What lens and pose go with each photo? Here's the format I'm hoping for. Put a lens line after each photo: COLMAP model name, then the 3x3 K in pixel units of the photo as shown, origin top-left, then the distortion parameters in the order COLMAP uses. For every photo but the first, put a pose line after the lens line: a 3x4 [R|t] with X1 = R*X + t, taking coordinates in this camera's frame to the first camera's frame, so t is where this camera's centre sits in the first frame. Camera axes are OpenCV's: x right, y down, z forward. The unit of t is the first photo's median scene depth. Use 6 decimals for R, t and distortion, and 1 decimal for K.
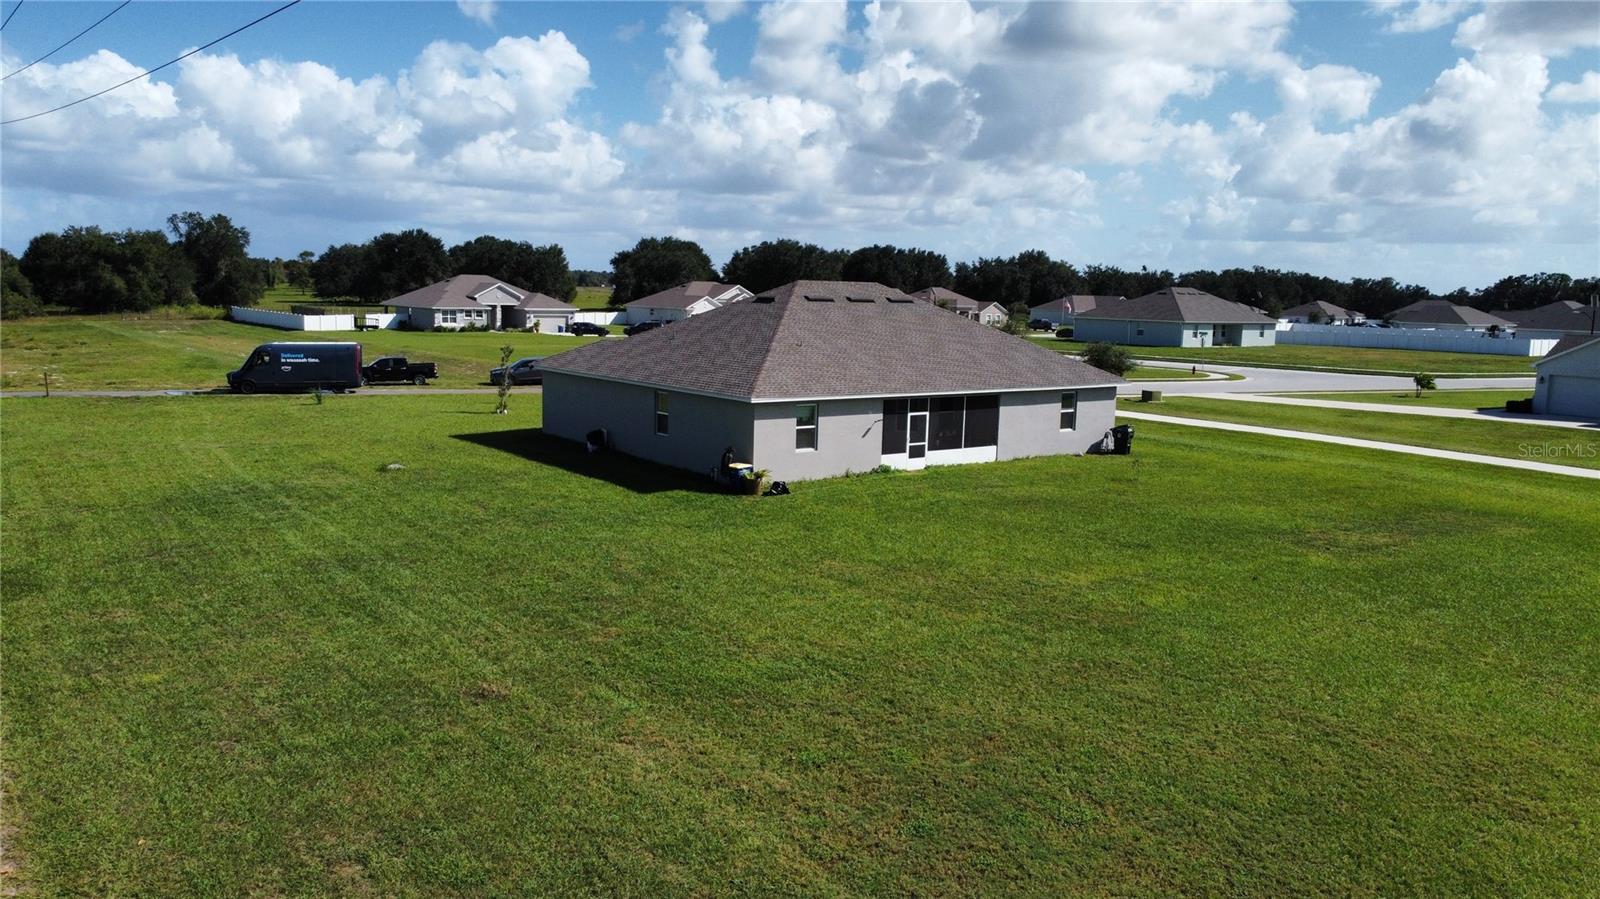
lens RADIAL K [[1211.2, 0, 797.5], [0, 1211.2, 457.5], [0, 0, 1]] dist [0.008563, -0.013406]
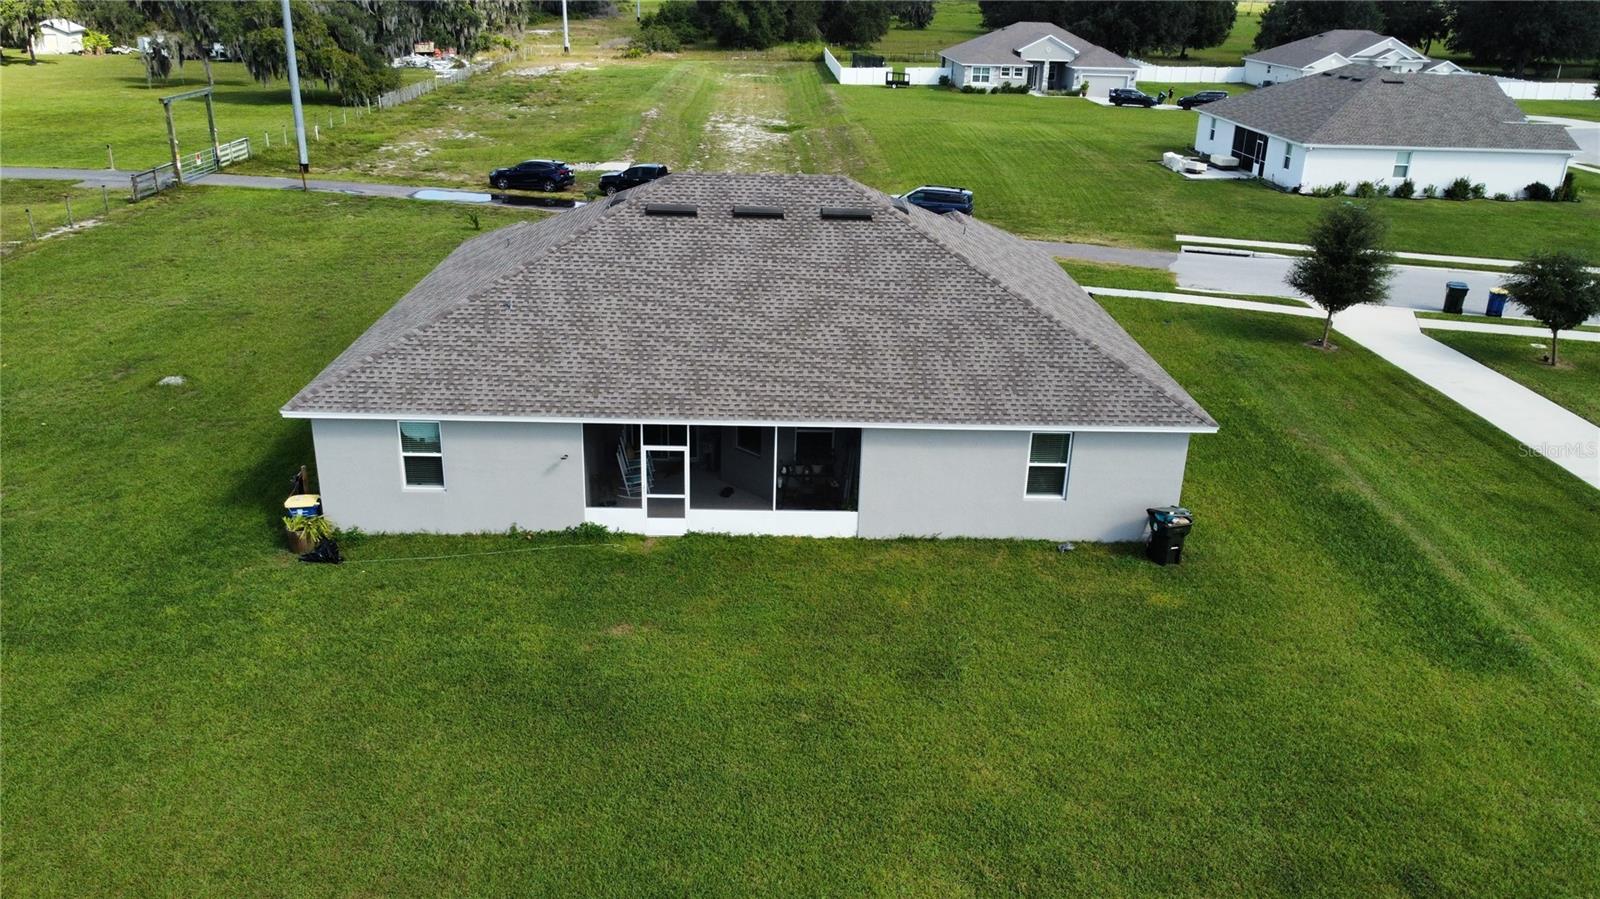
lens RADIAL K [[1211.2, 0, 797.5], [0, 1211.2, 457.5], [0, 0, 1]] dist [0.008563, -0.013406]
pose [[0.807019, 0.215633, -0.549748, 0.448944], [-0.086760, 0.964140, 0.250811, -0.174295], [0.584117, -0.154713, 0.796788, 0.542405]]
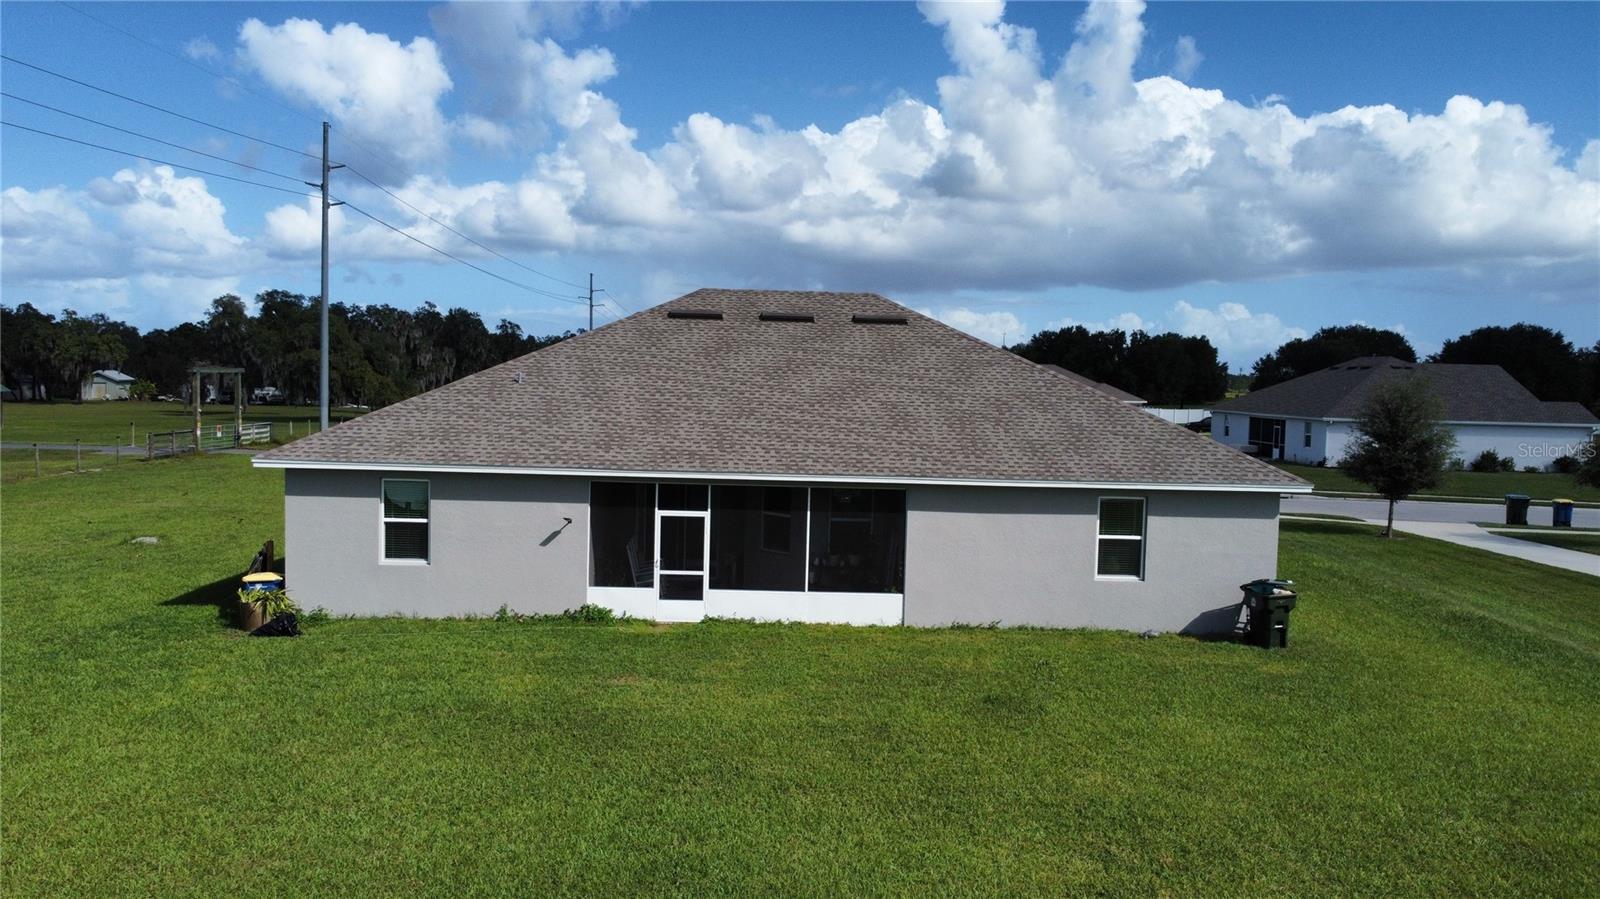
lens RADIAL K [[1211.2, 0, 797.5], [0, 1211.2, 457.5], [0, 0, 1]] dist [0.008563, -0.013406]
pose [[0.801845, 0.032464, -0.596649, 0.421235], [-0.086891, 0.994244, -0.062676, -0.030201], [0.591180, 0.102100, 0.800051, 0.584652]]
